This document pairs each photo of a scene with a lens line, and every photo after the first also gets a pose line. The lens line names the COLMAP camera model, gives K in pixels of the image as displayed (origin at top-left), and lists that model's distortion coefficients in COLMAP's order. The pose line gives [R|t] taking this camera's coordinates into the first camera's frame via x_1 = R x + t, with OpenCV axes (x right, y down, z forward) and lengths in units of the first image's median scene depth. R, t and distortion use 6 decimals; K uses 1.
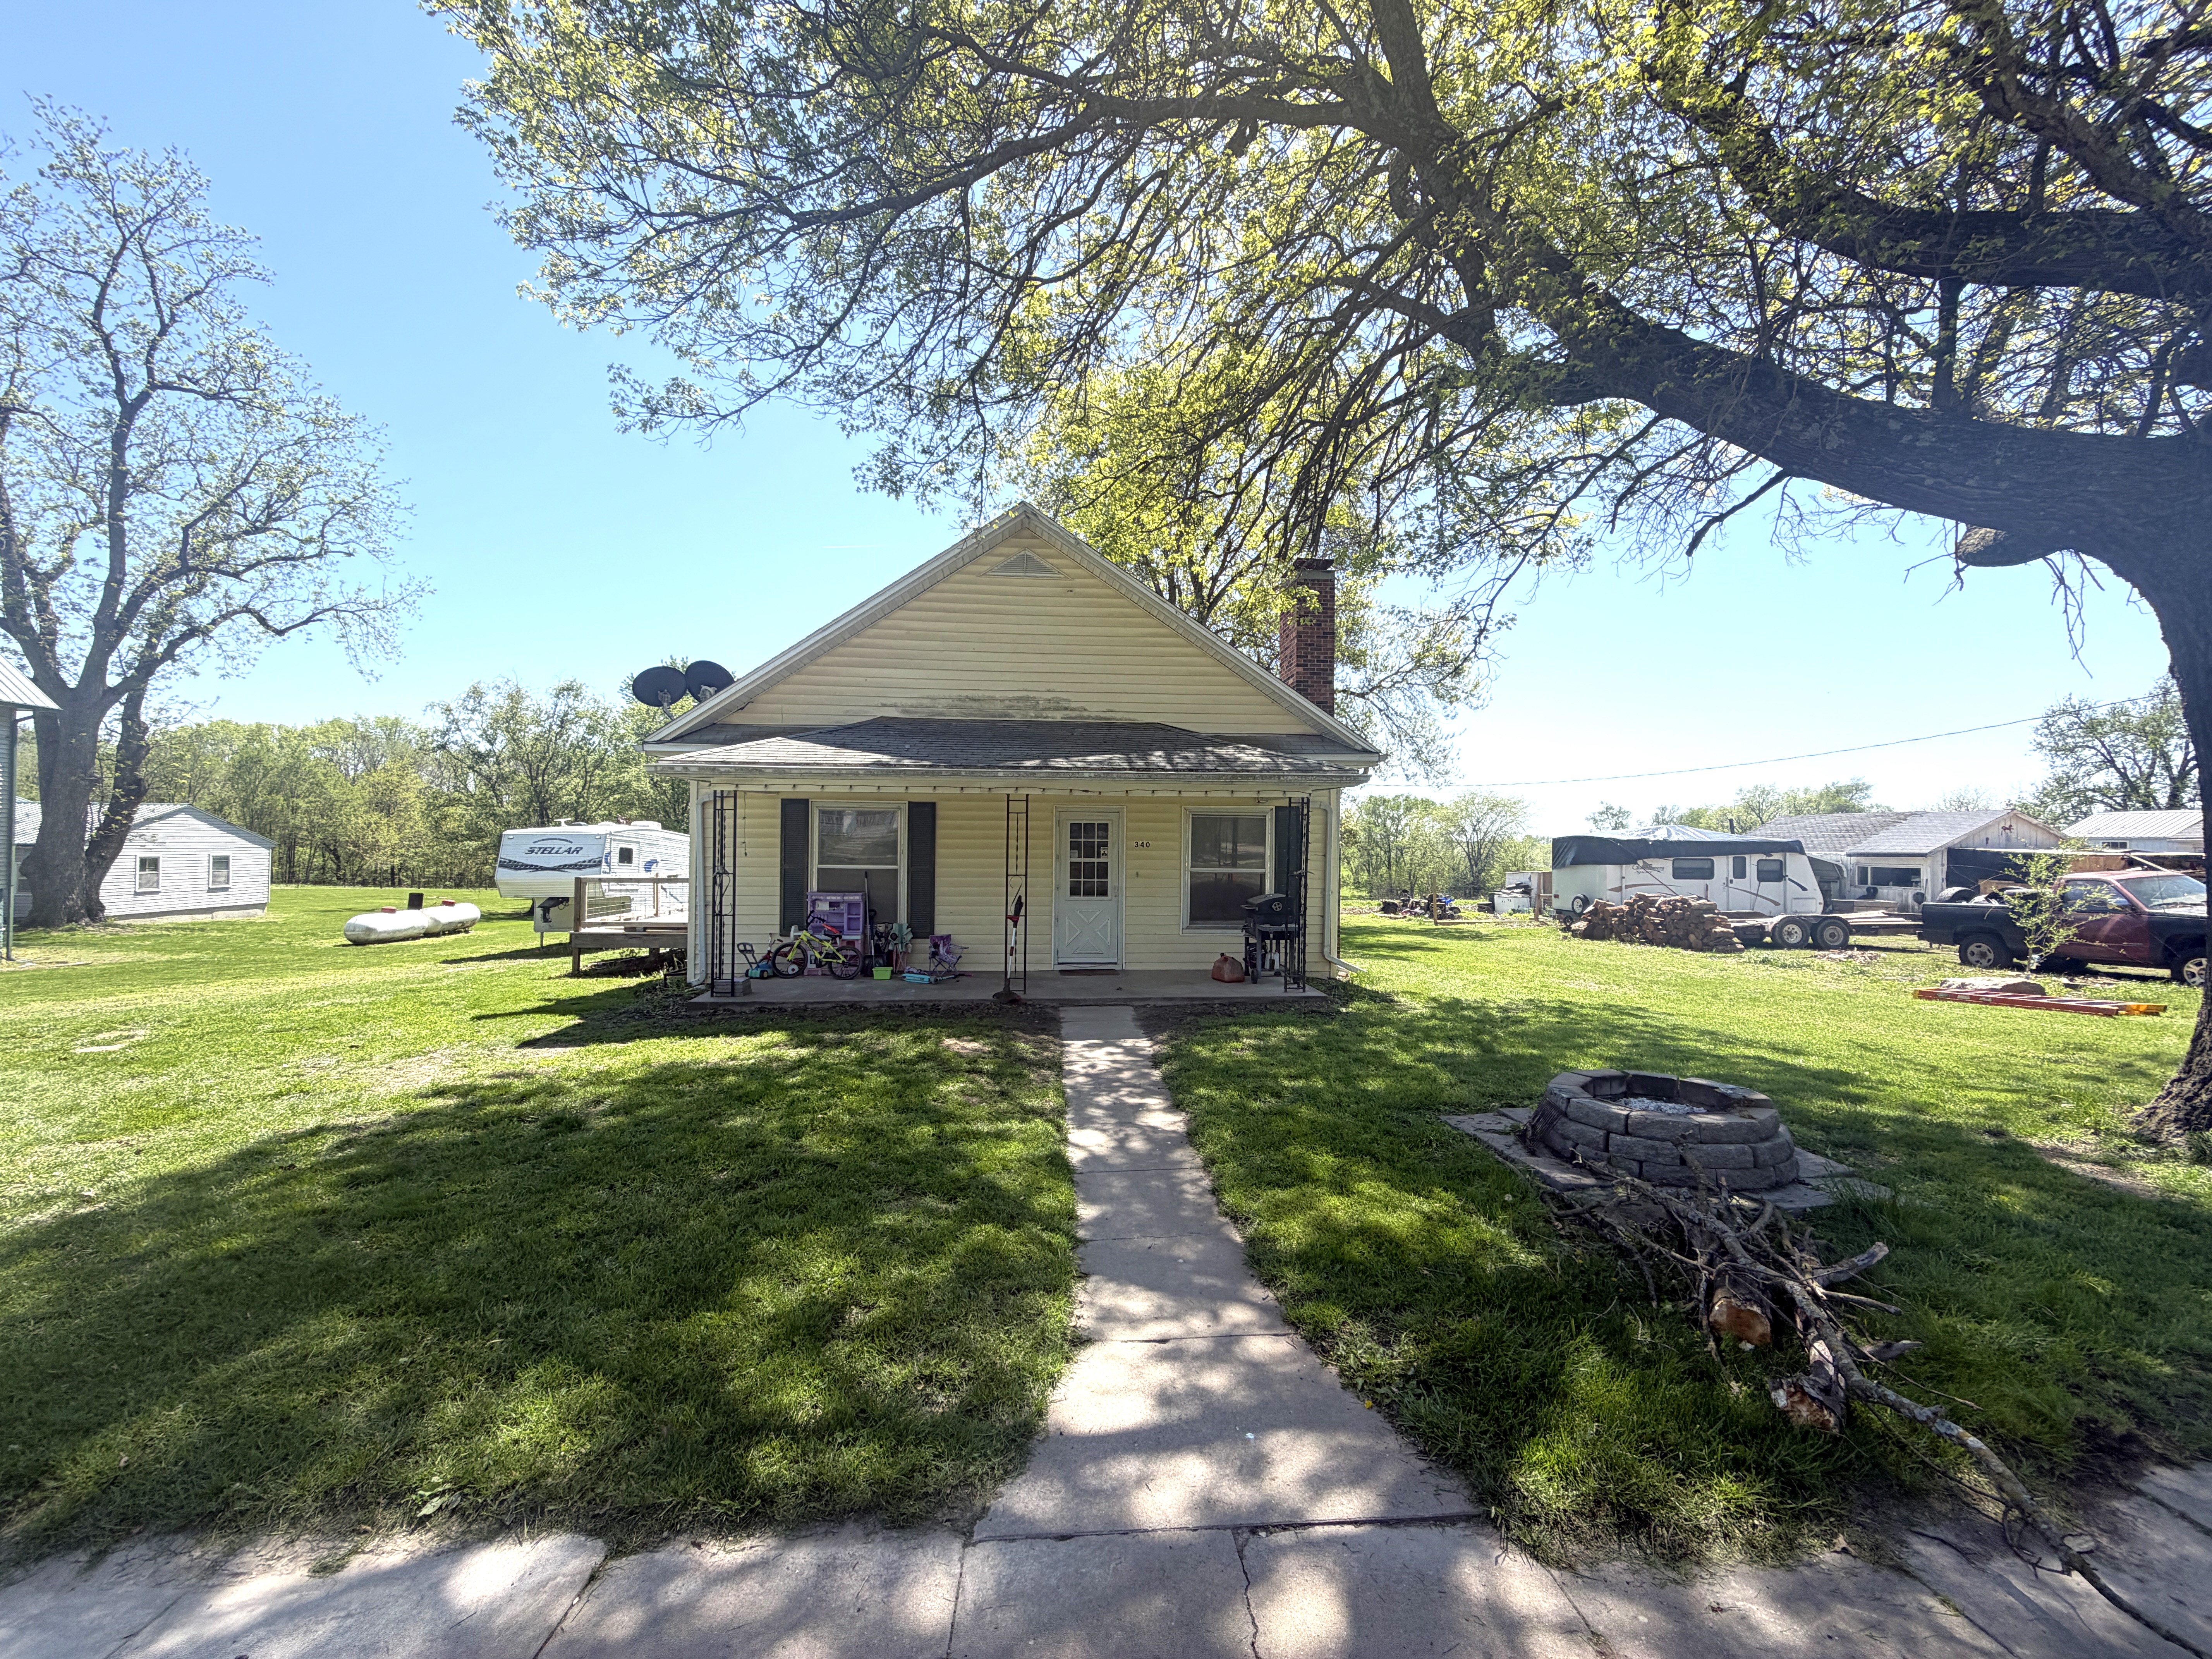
lens RADIAL K [[879.2, 0, 1099.6], [0, 879.2, 830.0], [0, 0, 1]] dist [-0.000383, 0.000169]
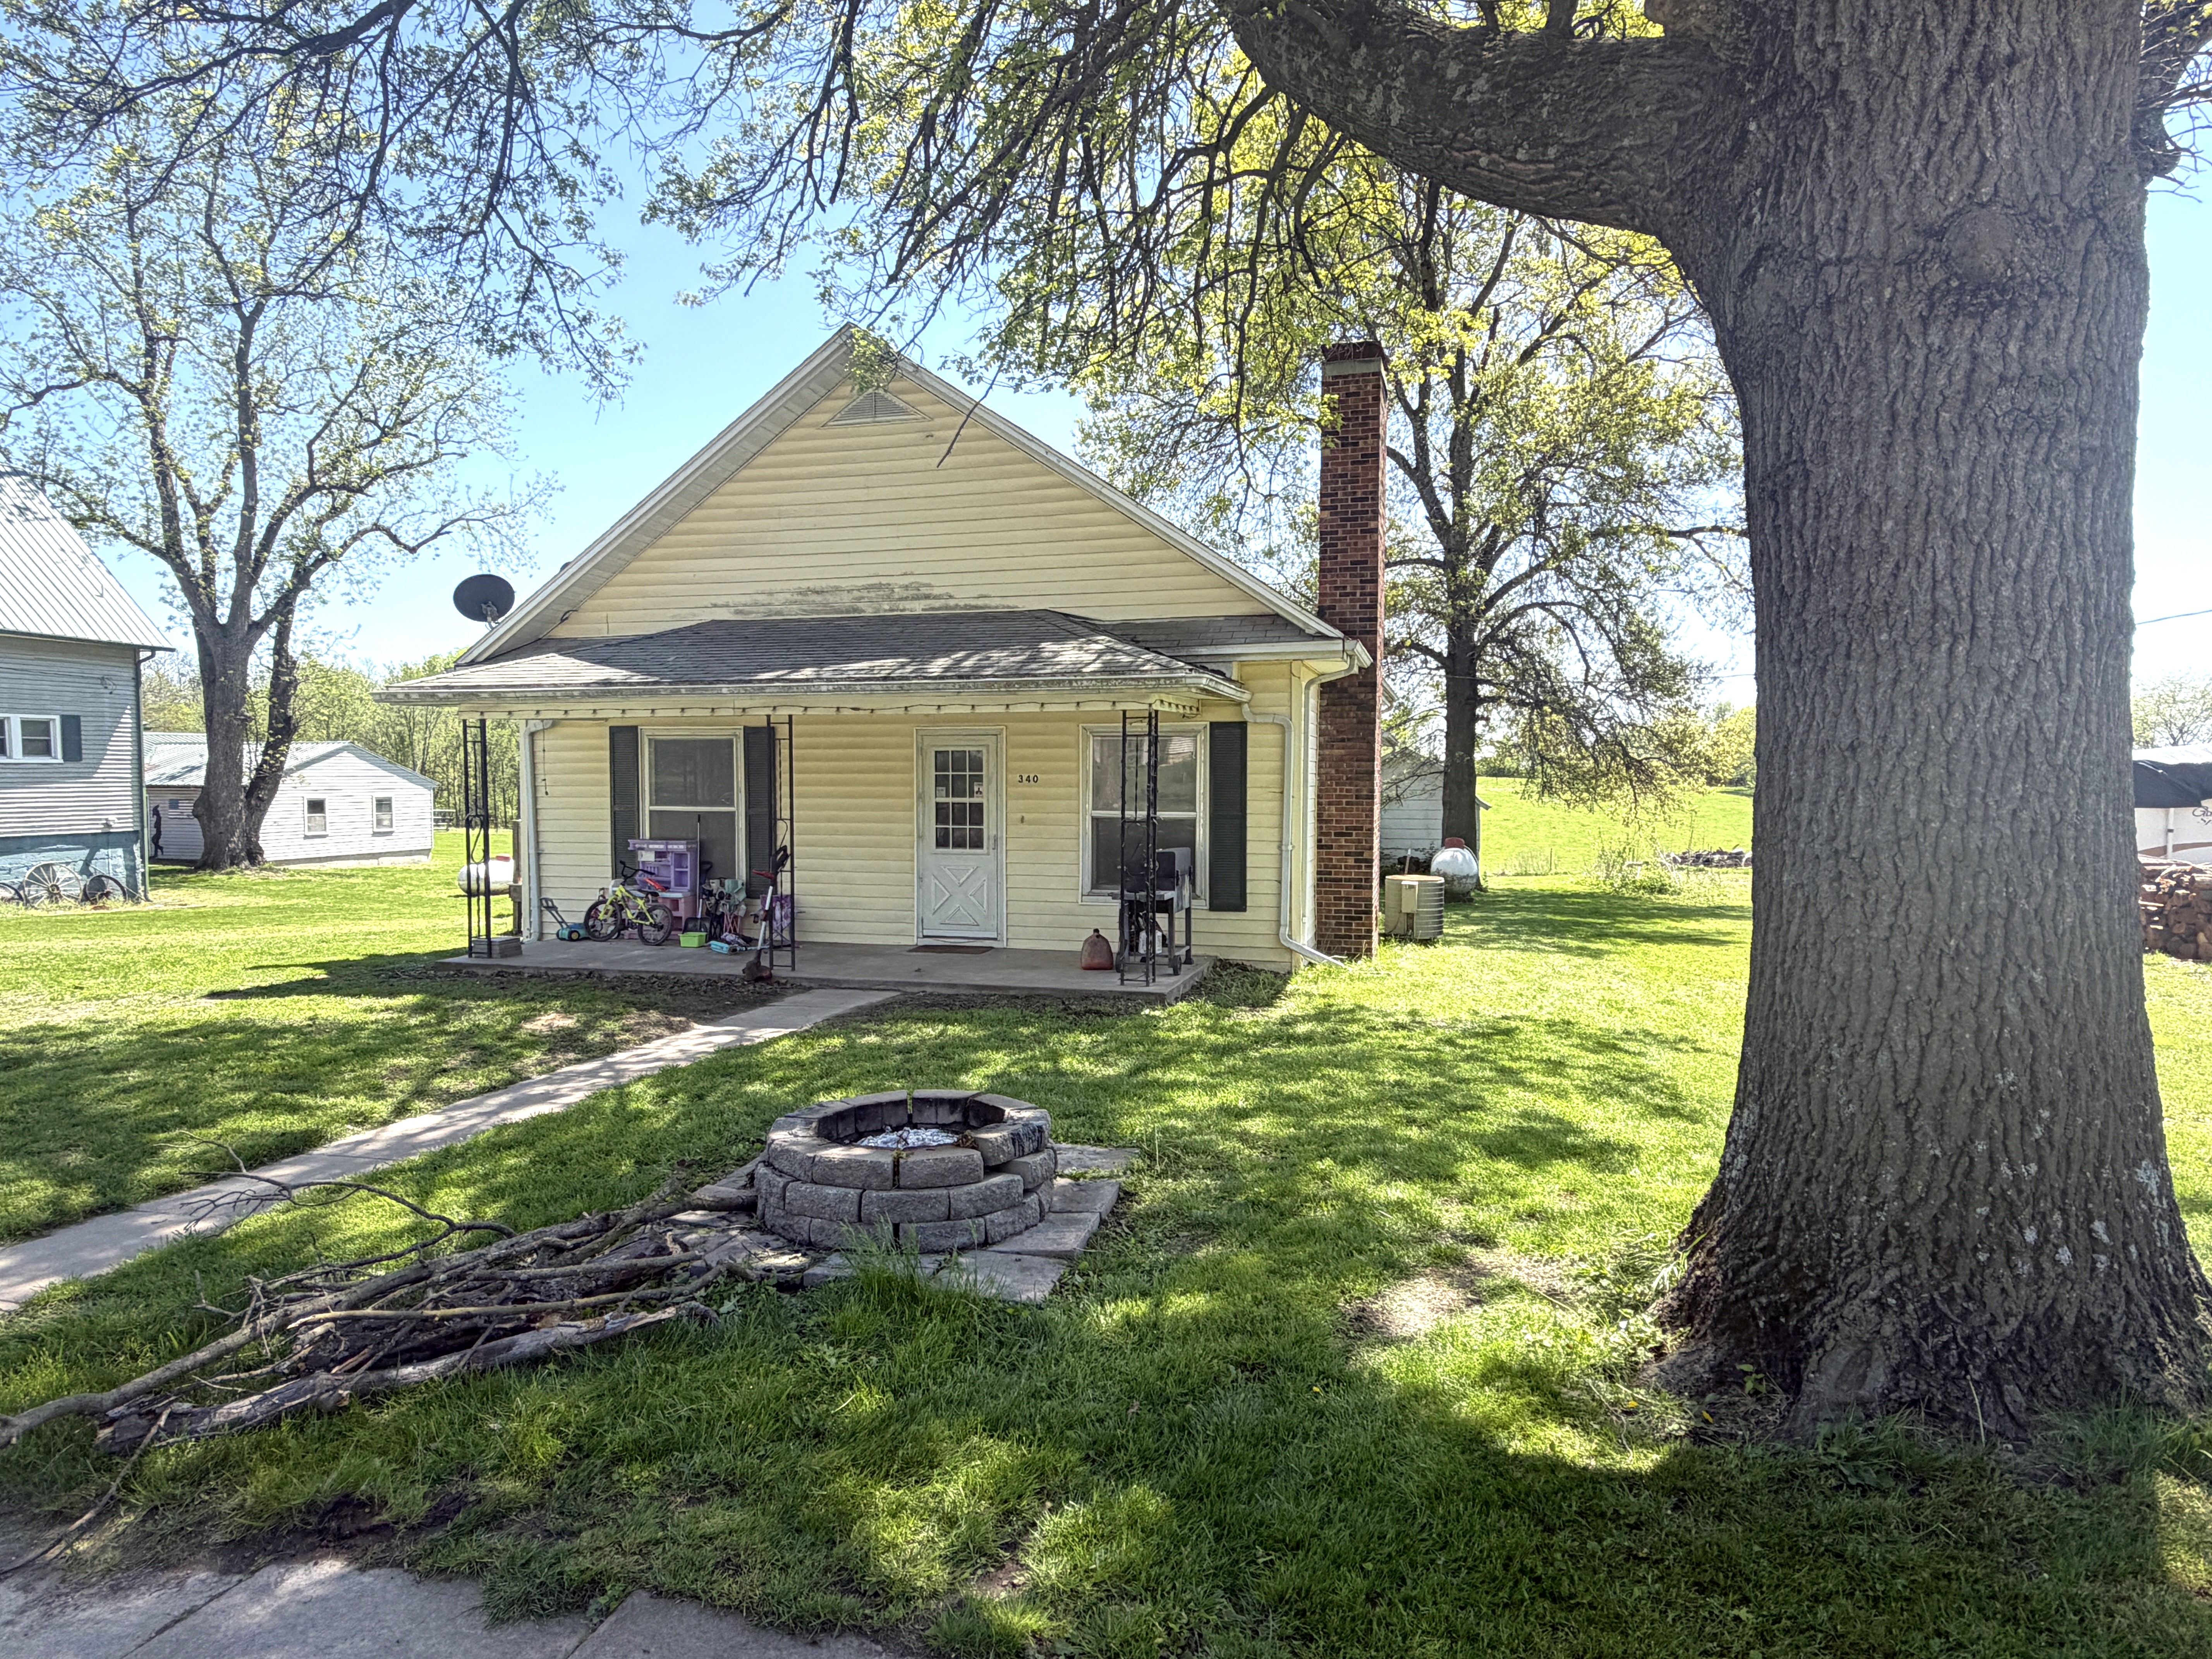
lens RADIAL K [[1251.4, 0, 1105.0], [0, 1251.4, 824.1], [0, 0, 1]] dist [-0.000501, 0.000074]
pose [[0.941770, 0.005180, -0.336218, 0.498776], [0.012389, 0.998668, 0.050090, 0.003260], [0.336029, -0.051338, 0.940451, 0.045971]]
